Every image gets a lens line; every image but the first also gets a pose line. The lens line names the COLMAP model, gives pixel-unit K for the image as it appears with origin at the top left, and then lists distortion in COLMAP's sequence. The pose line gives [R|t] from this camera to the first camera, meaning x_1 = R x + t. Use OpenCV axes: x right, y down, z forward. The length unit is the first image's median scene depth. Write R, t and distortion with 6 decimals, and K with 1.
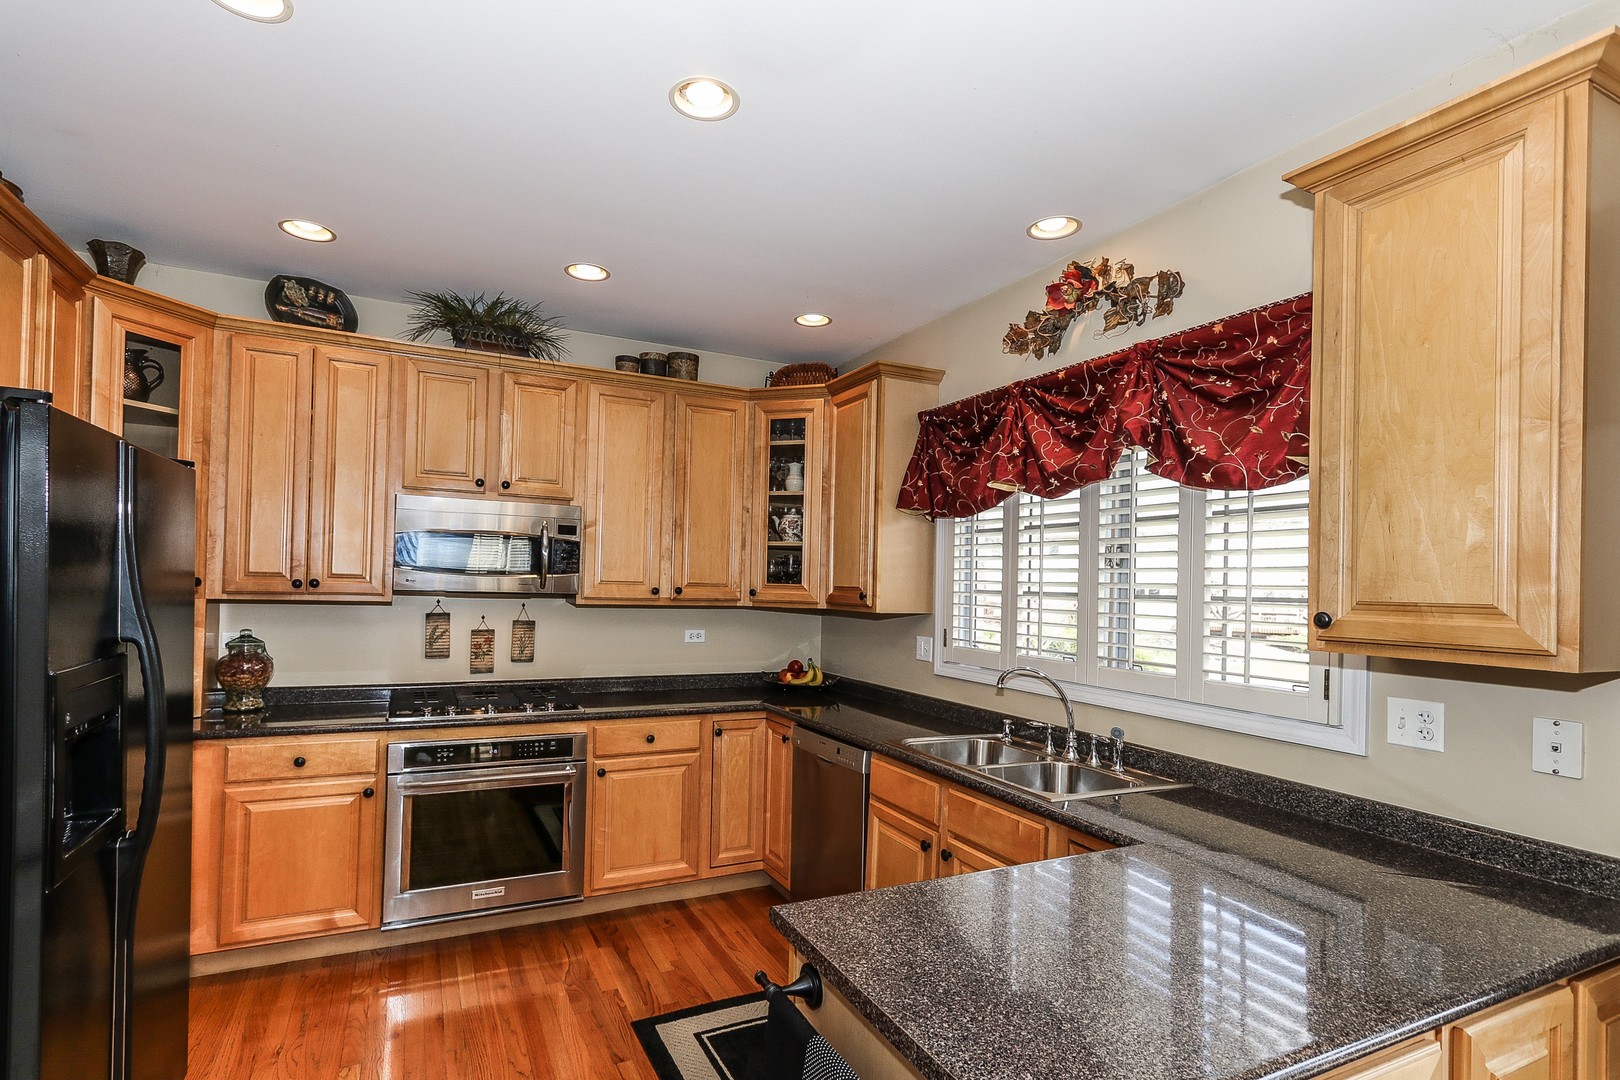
lens RADIAL K [[802.3, 0, 813.8], [0, 802.3, 575.8], [0, 0, 1]] dist [0.003396, 0.003048]
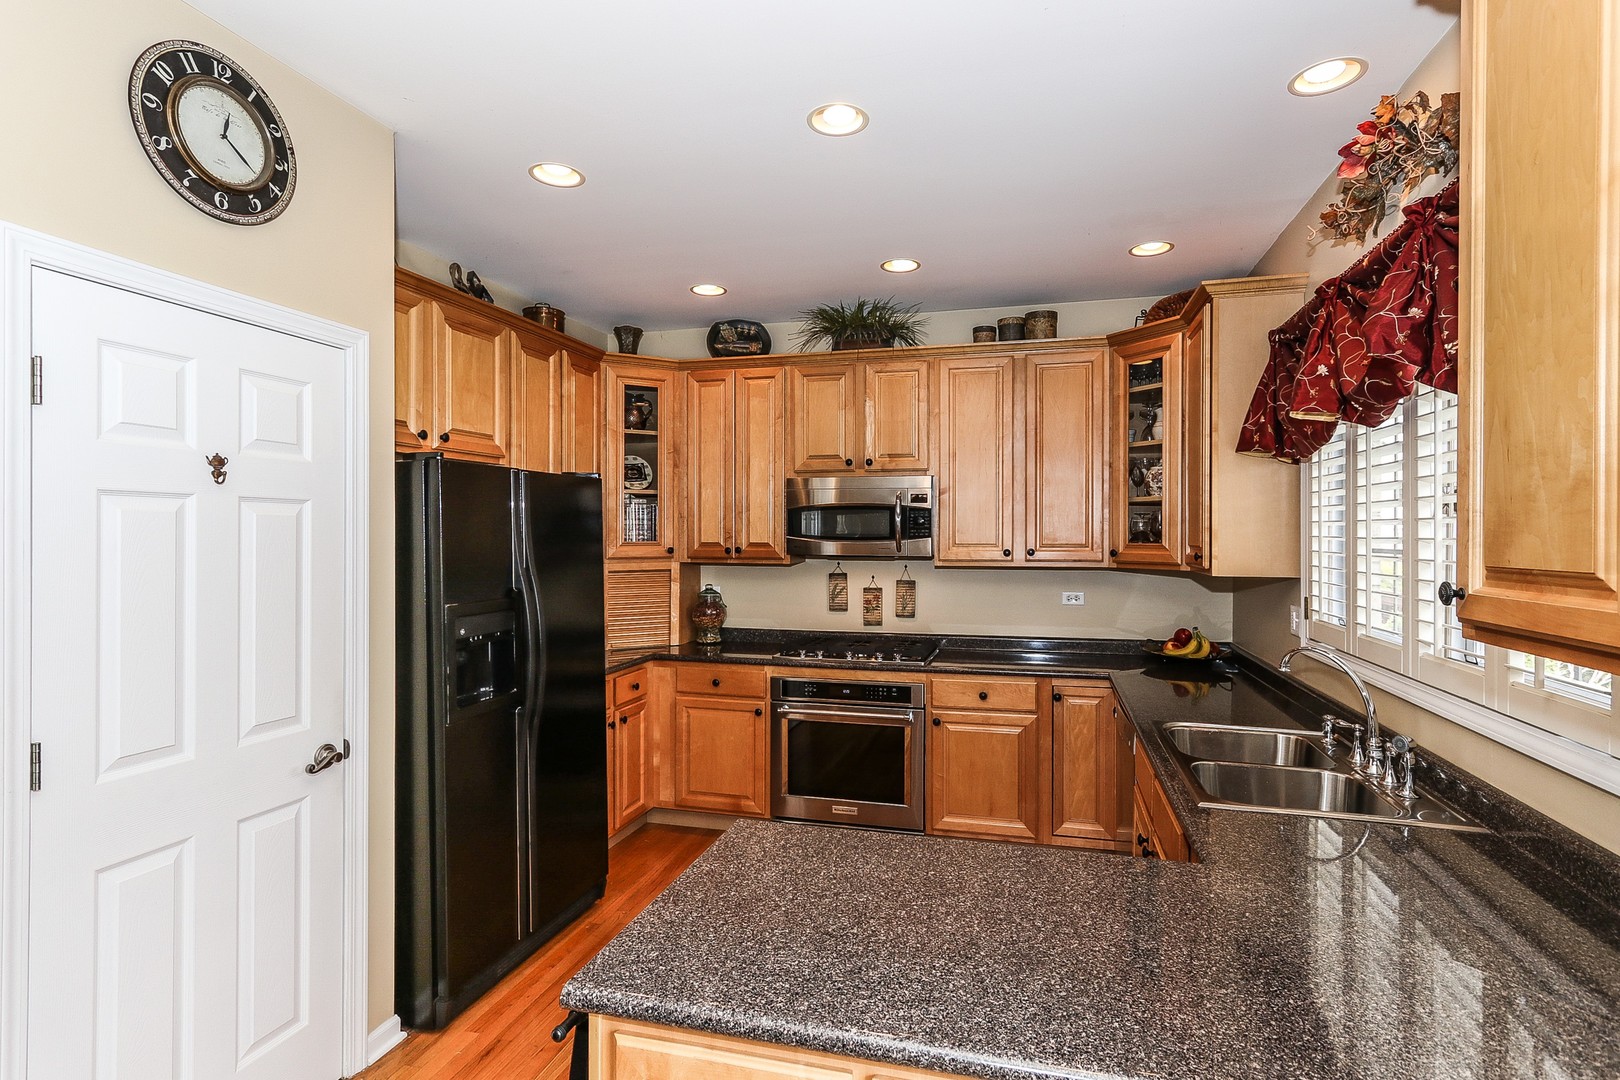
lens RADIAL K [[826.2, 0, 814.8], [0, 826.2, 543.6], [0, 0, 1]] dist [0.000764, 0.001068]
pose [[0.749937, -0.017299, -0.661284, 0.341198], [0.025227, 0.999679, 0.002457, -0.001807], [0.661029, -0.018525, 0.750132, 0.058192]]
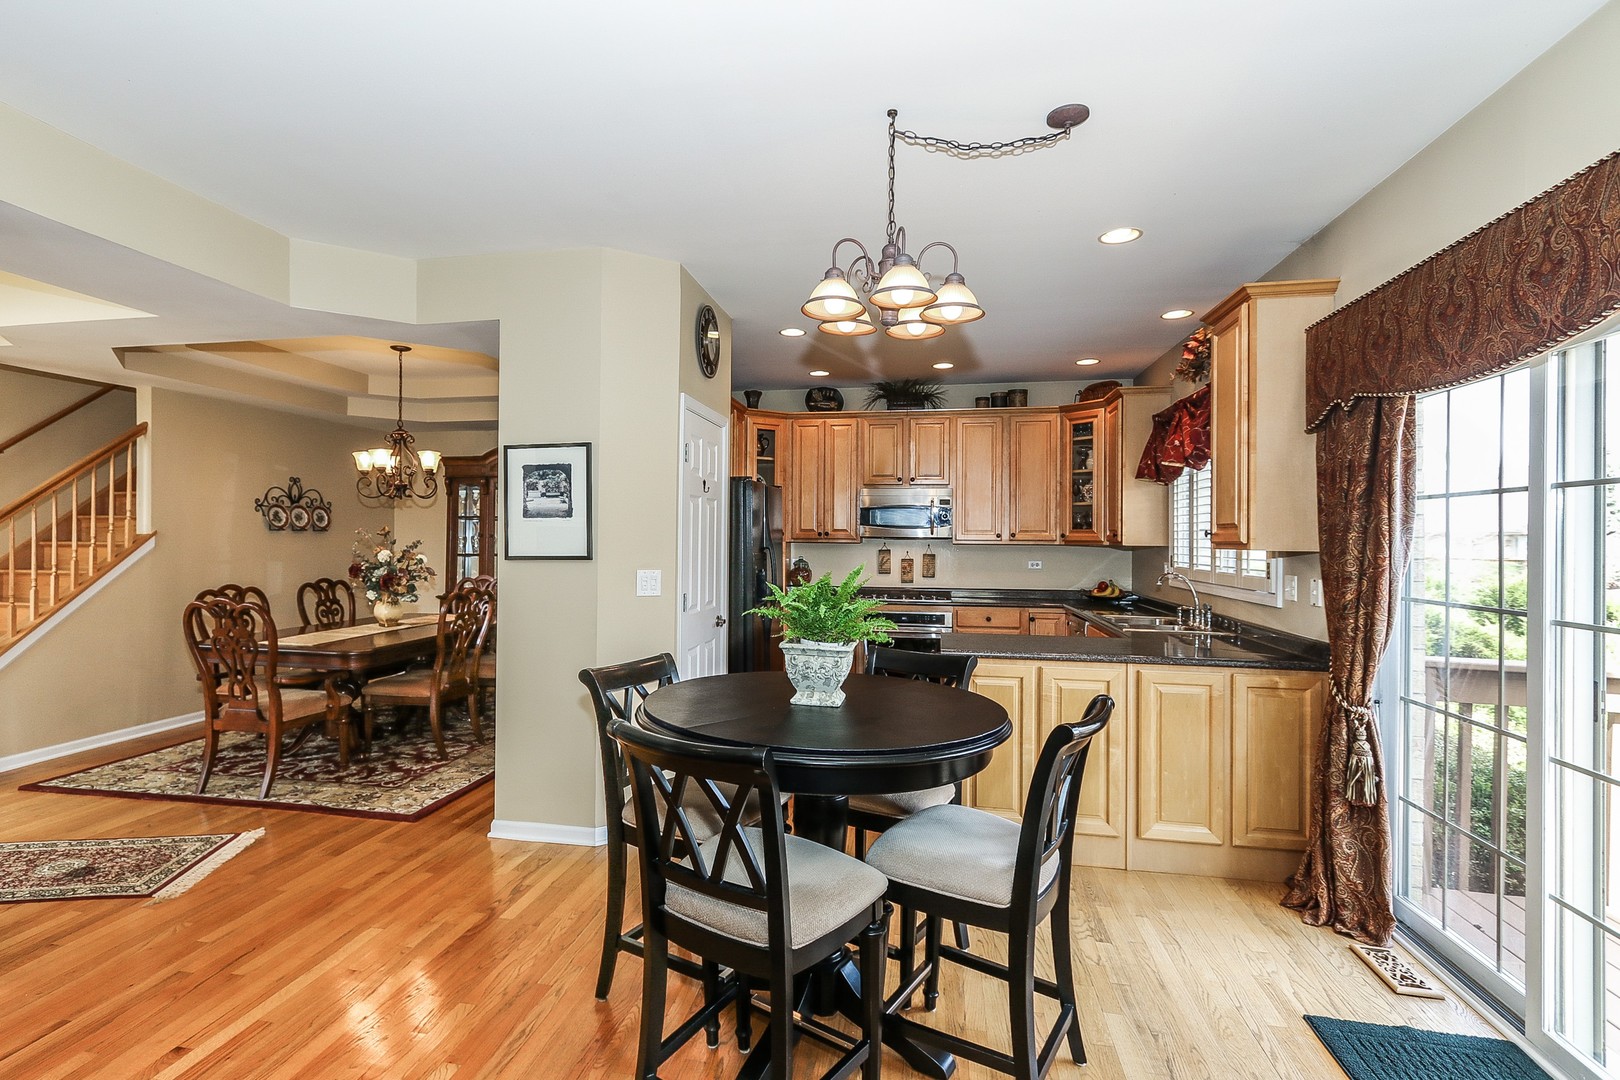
lens RADIAL K [[802.3, 0, 768.7], [0, 802.3, 532.5], [0, 0, 1]] dist [0.003396, 0.003048]
pose [[0.783844, -0.022240, -0.620559, 0.510319], [0.017014, 0.999752, -0.014340, 0.030713], [0.620724, 0.000682, 0.784029, -0.670323]]
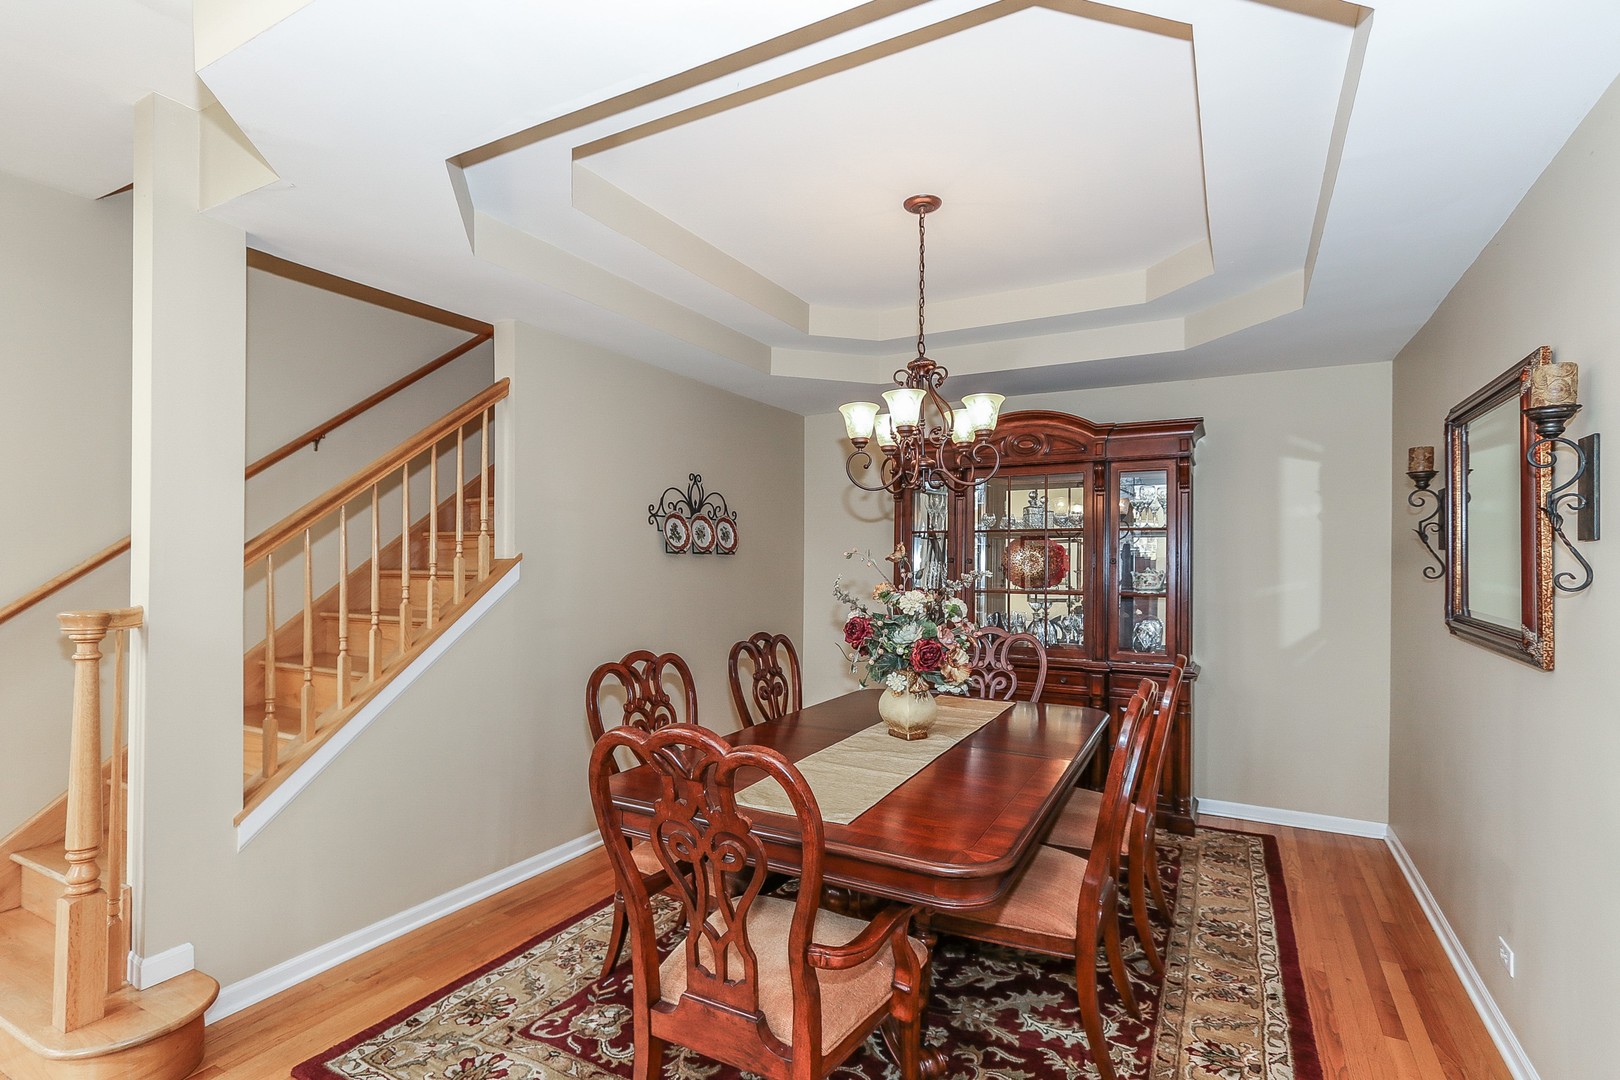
lens RADIAL K [[770.5, 0, 818.1], [0, 770.5, 551.0], [0, 0, 1]] dist [0.006458, 0.001378]
pose [[0.590493, -0.029953, -0.806487, -0.468466], [0.015495, 0.999548, -0.025778, 0.010087], [0.806894, 0.002725, 0.590690, -0.435037]]
